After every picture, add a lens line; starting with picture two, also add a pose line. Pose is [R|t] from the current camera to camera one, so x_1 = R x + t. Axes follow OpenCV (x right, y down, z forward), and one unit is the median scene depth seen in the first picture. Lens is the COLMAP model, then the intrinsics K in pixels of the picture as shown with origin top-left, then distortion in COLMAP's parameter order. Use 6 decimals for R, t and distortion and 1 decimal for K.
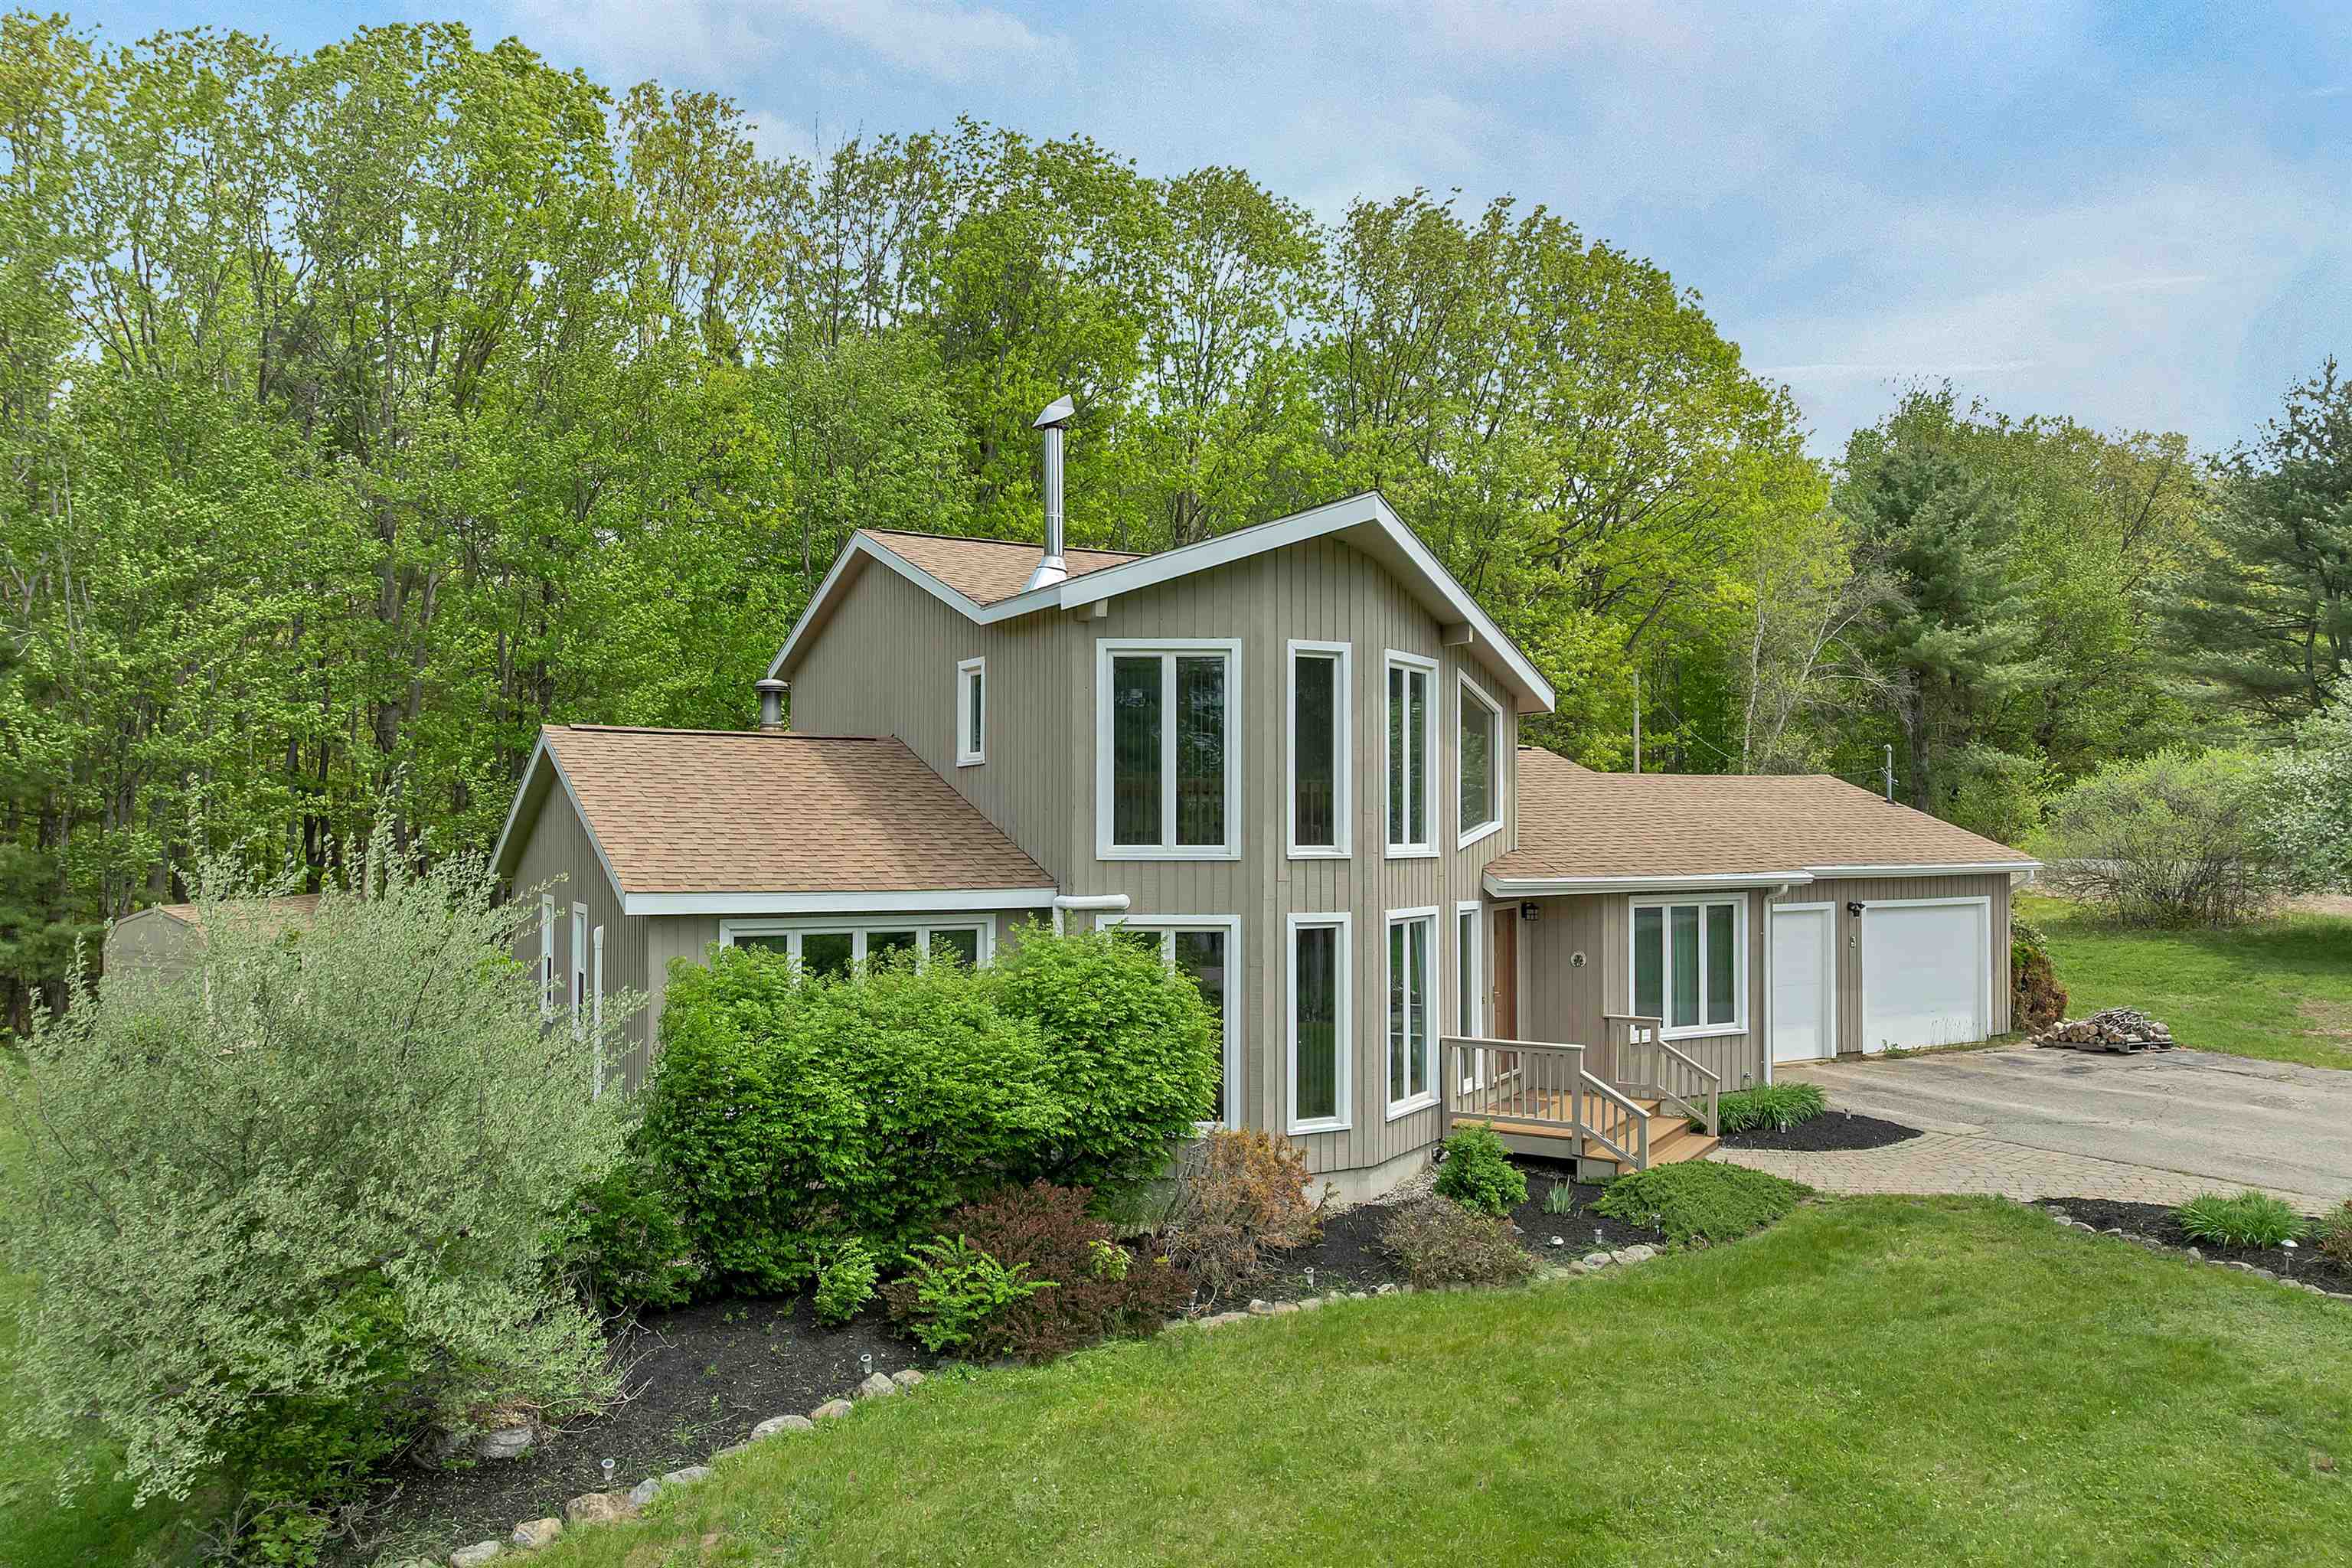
lens RADIAL K [[1700.0, 0, 1171.3], [0, 1700.0, 782.0], [0, 0, 1]] dist [-0.043987, 0.006406]
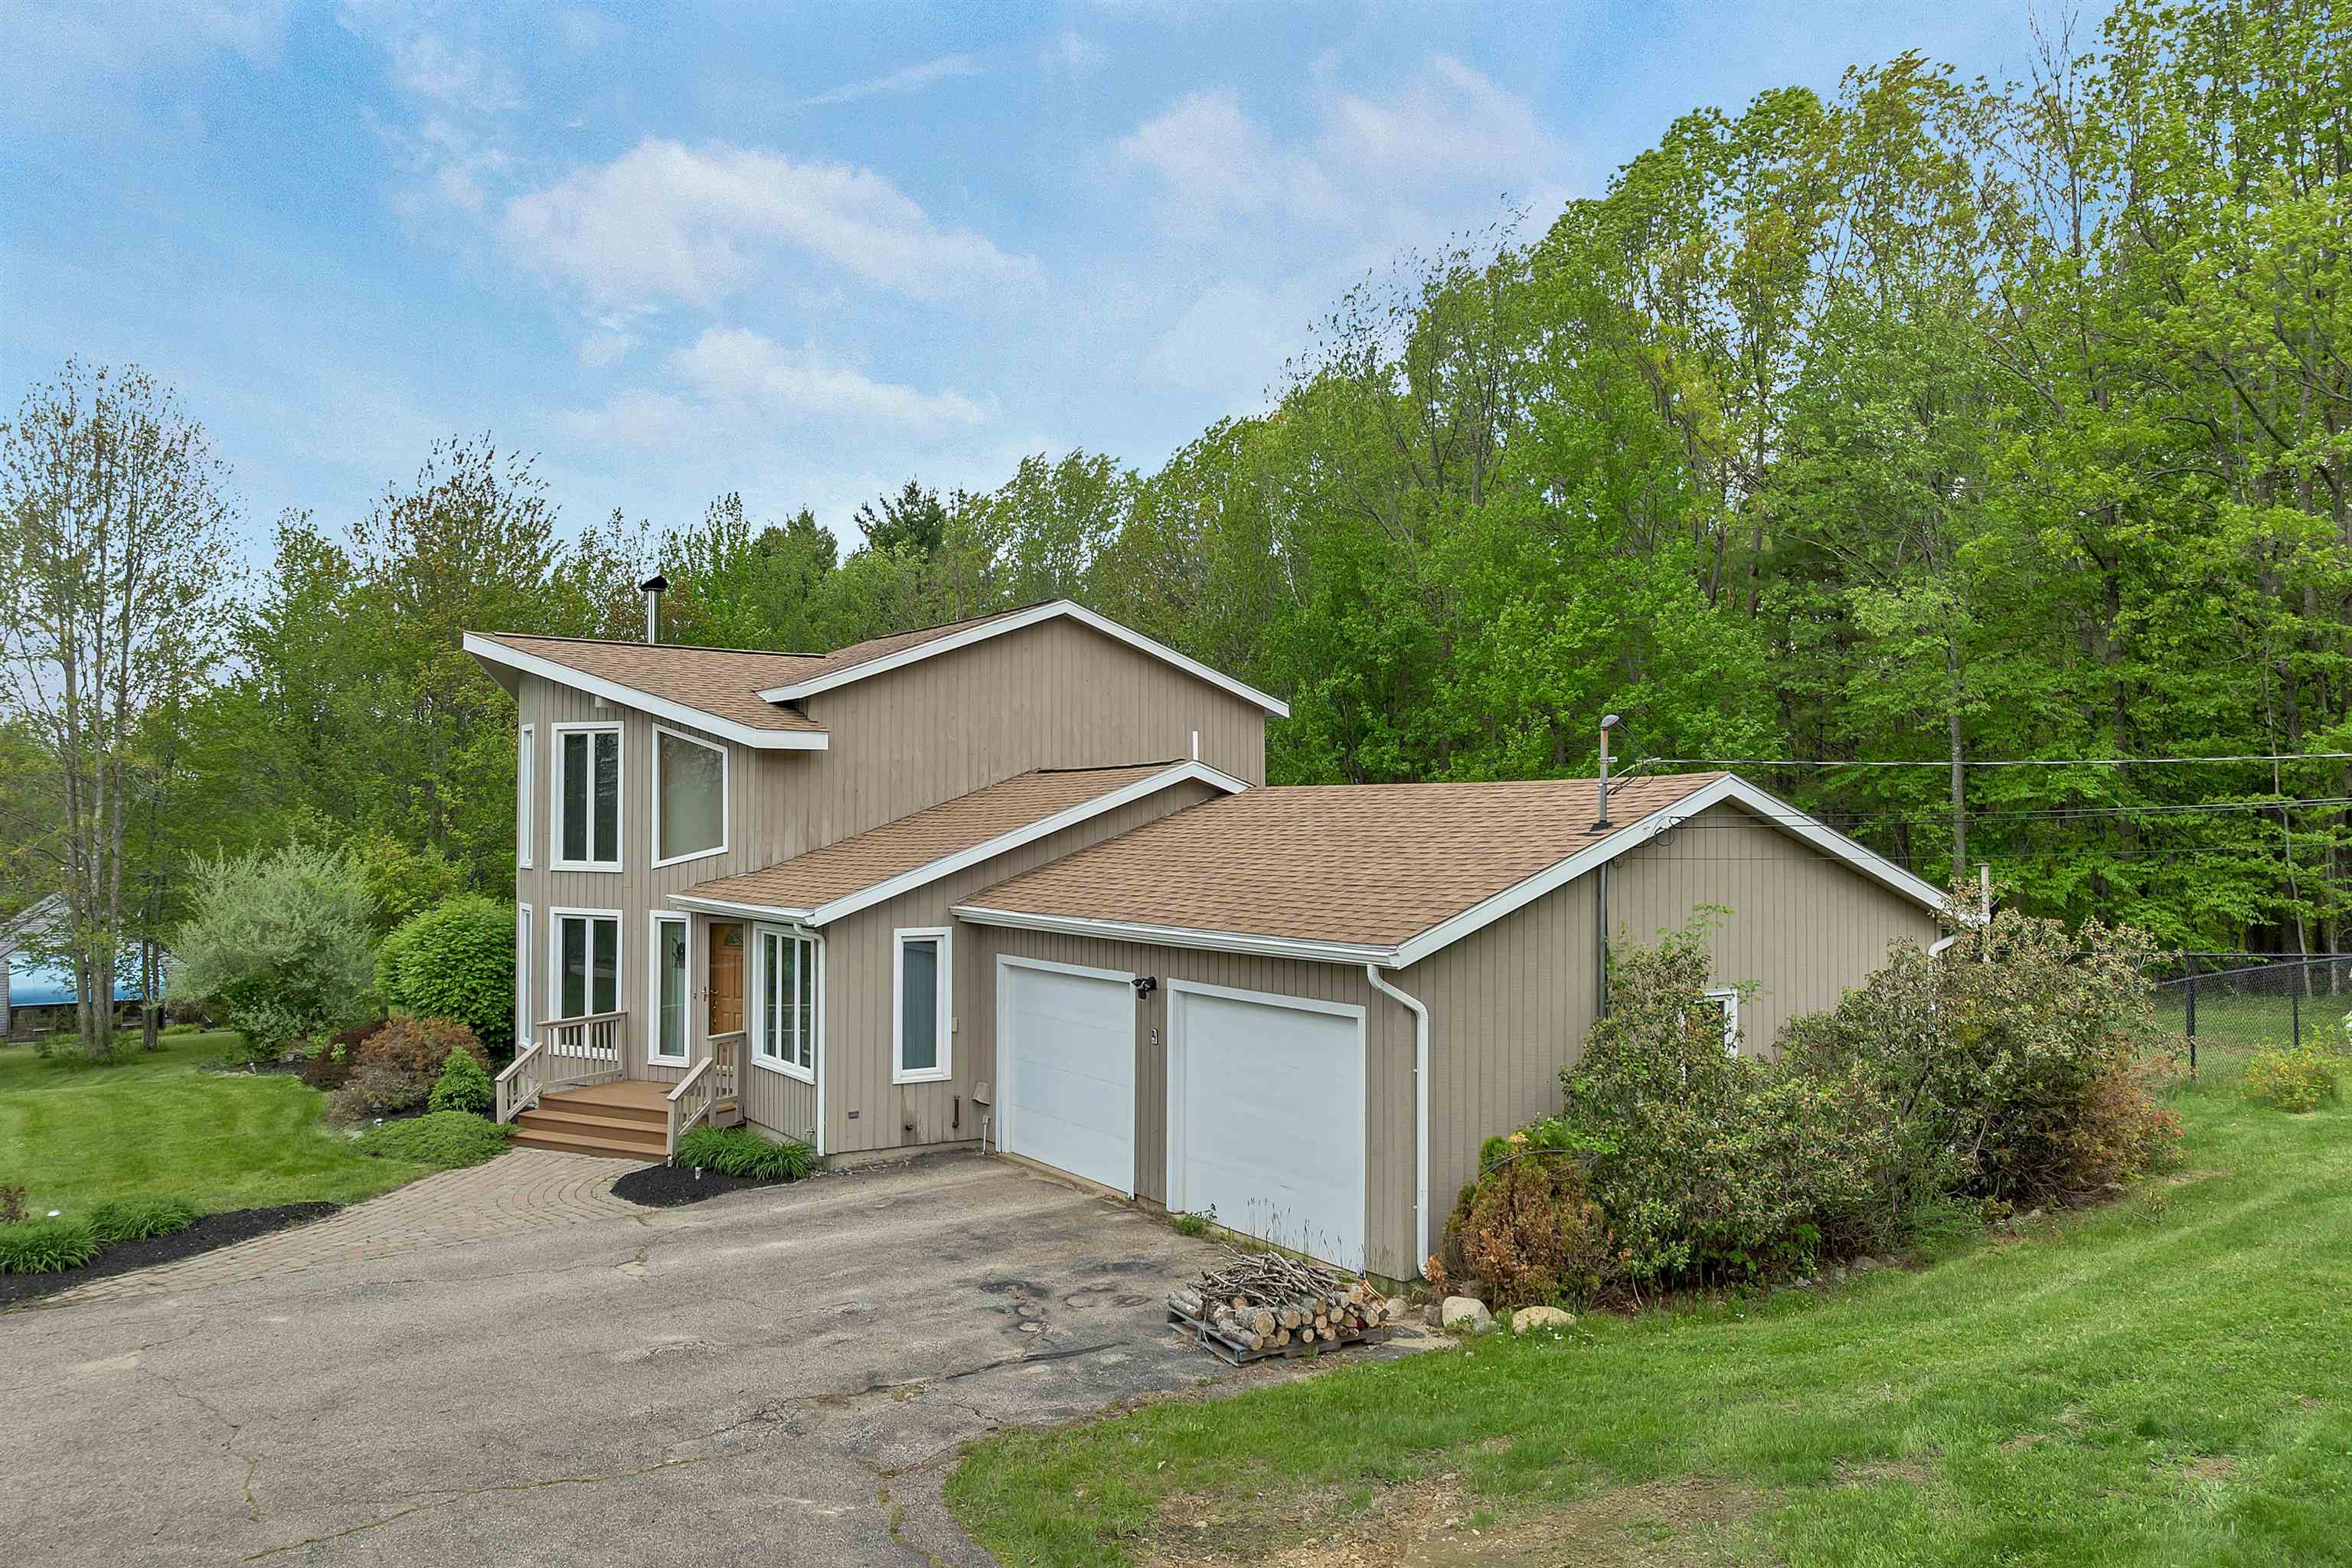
lens RADIAL K [[1700.0, 0, 1174.0], [0, 1700.0, 790.5], [0, 0, 1]] dist [-0.043987, 0.006406]
pose [[0.058848, -0.025561, -0.997940, 1.285118], [0.017101, 0.999551, -0.024594, 0.017964], [0.998120, -0.015618, 0.059259, 1.172655]]
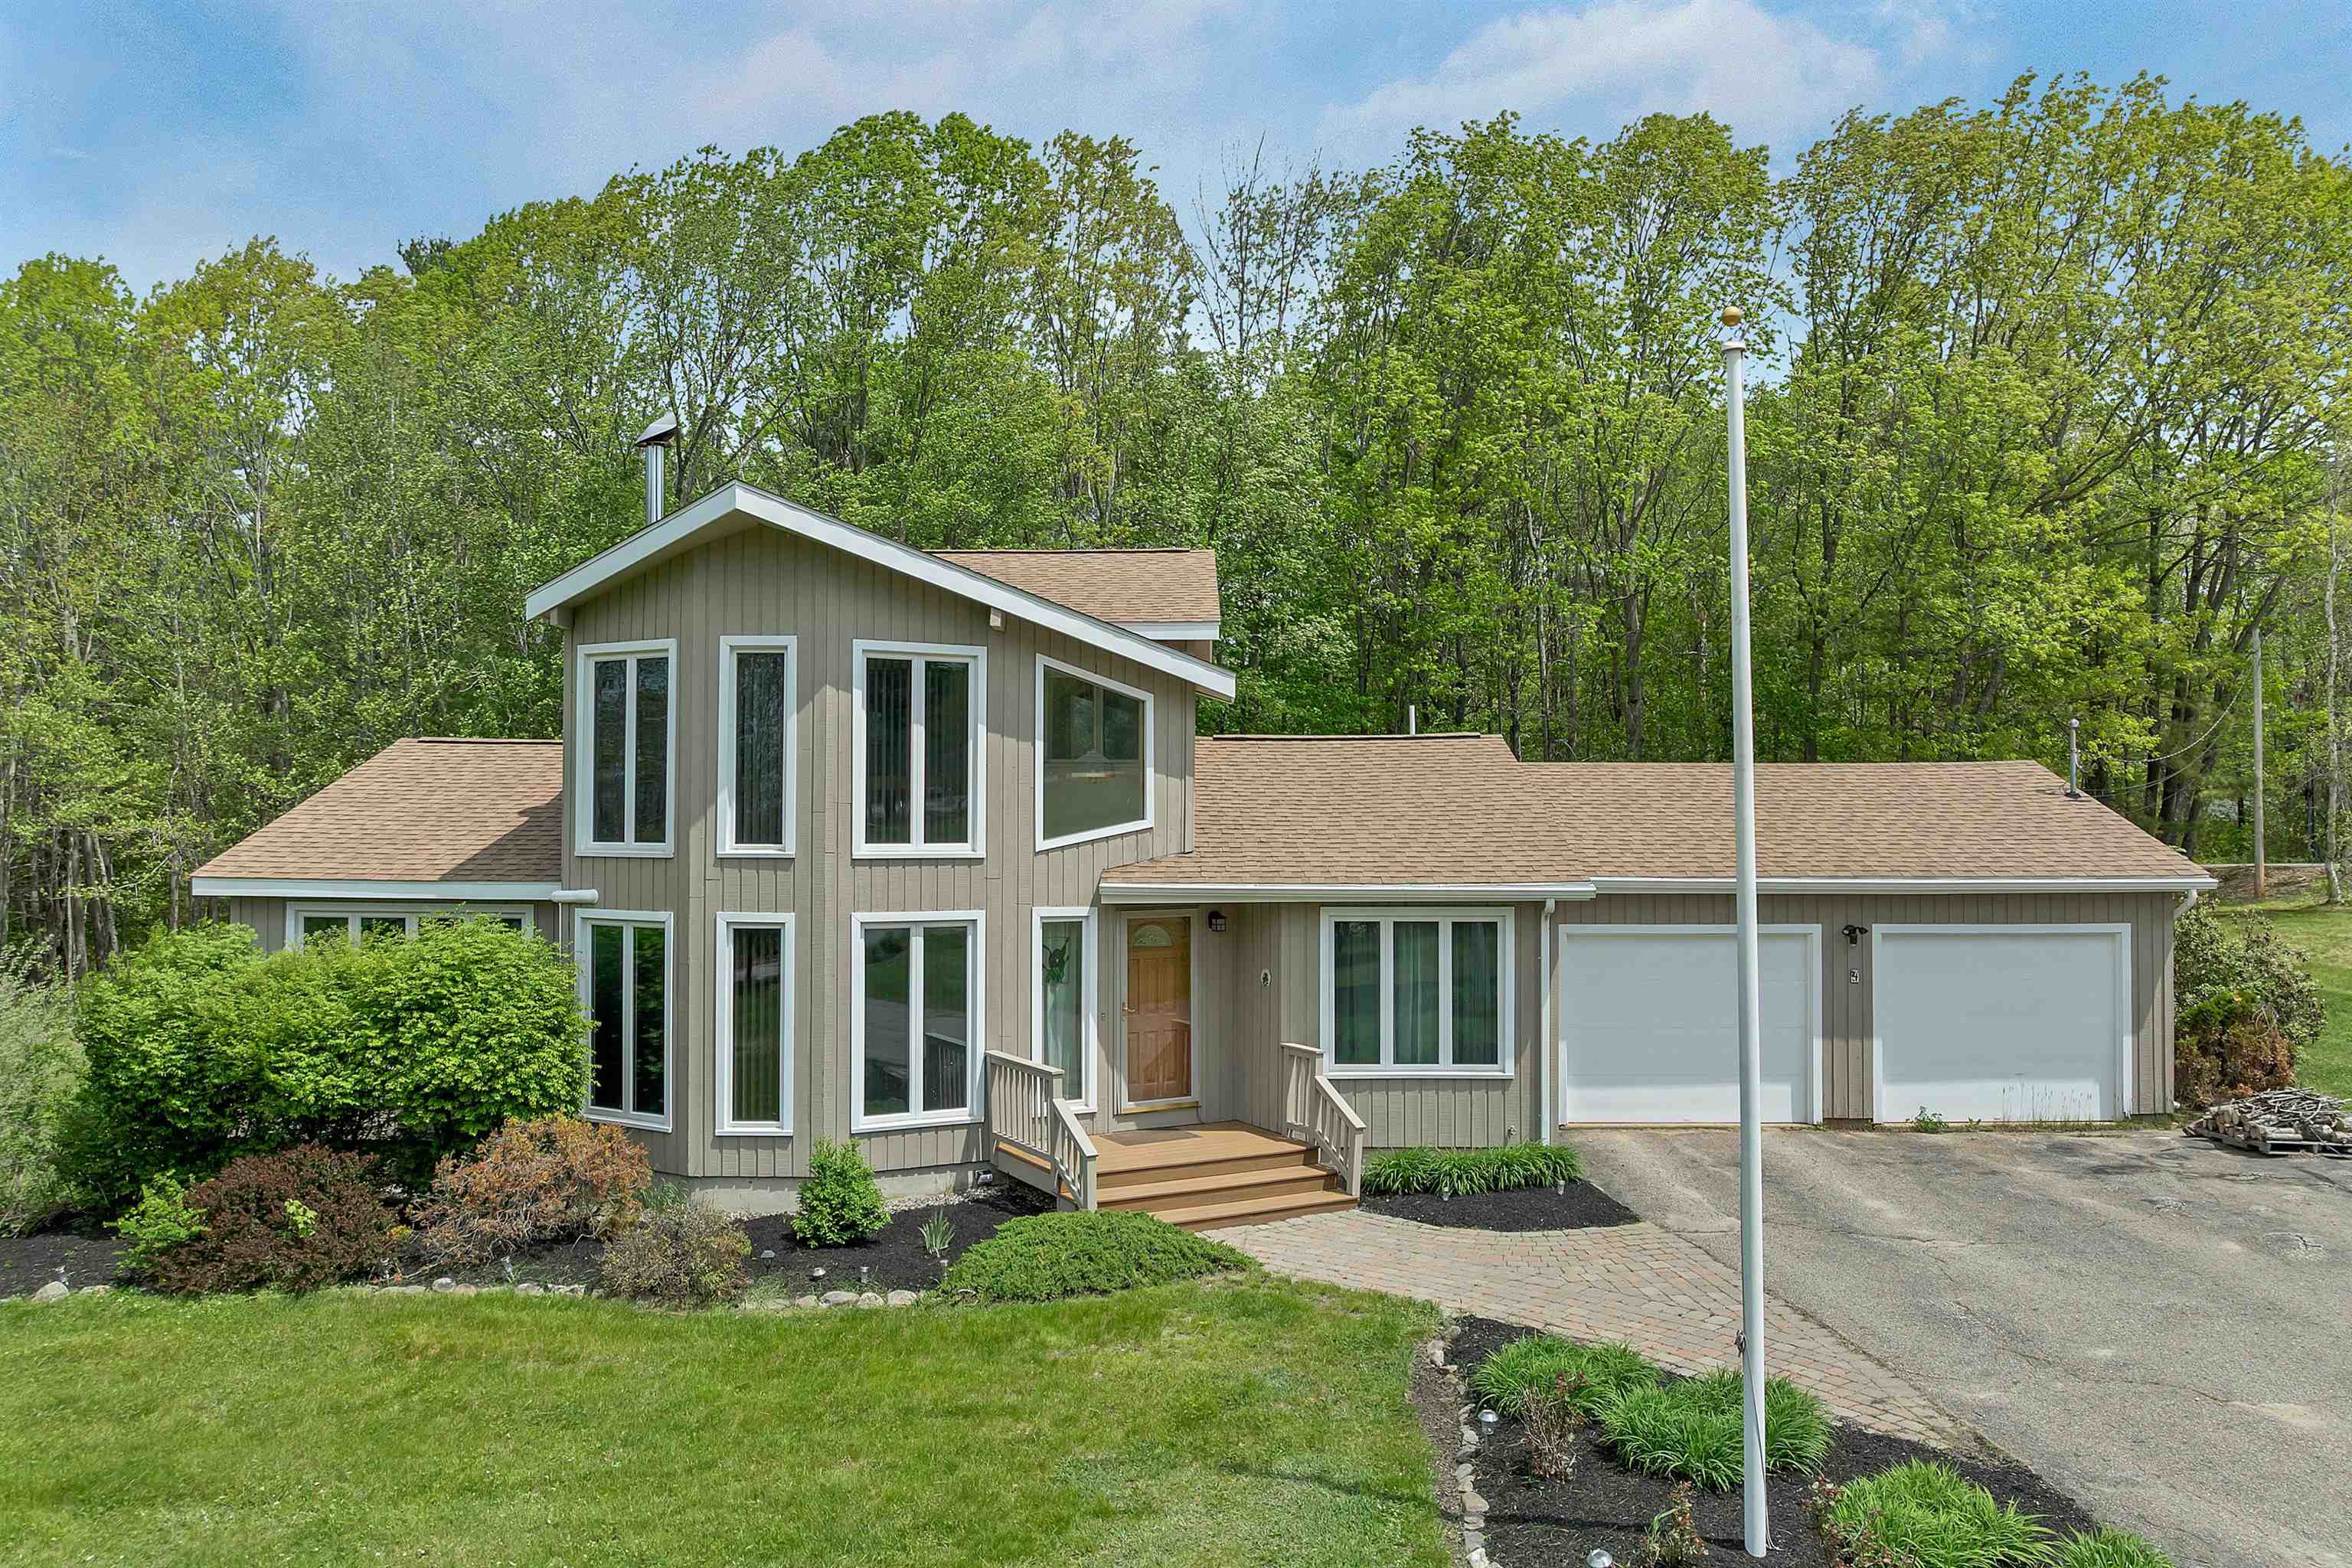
lens RADIAL K [[1700.0, 0, 1174.5], [0, 1700.0, 786.9], [0, 0, 1]] dist [-0.043987, 0.006406]
pose [[0.872152, -0.006960, -0.489186, 0.618288], [0.009474, 0.999952, 0.002664, 0.003032], [0.489144, -0.006958, 0.872175, 0.207075]]
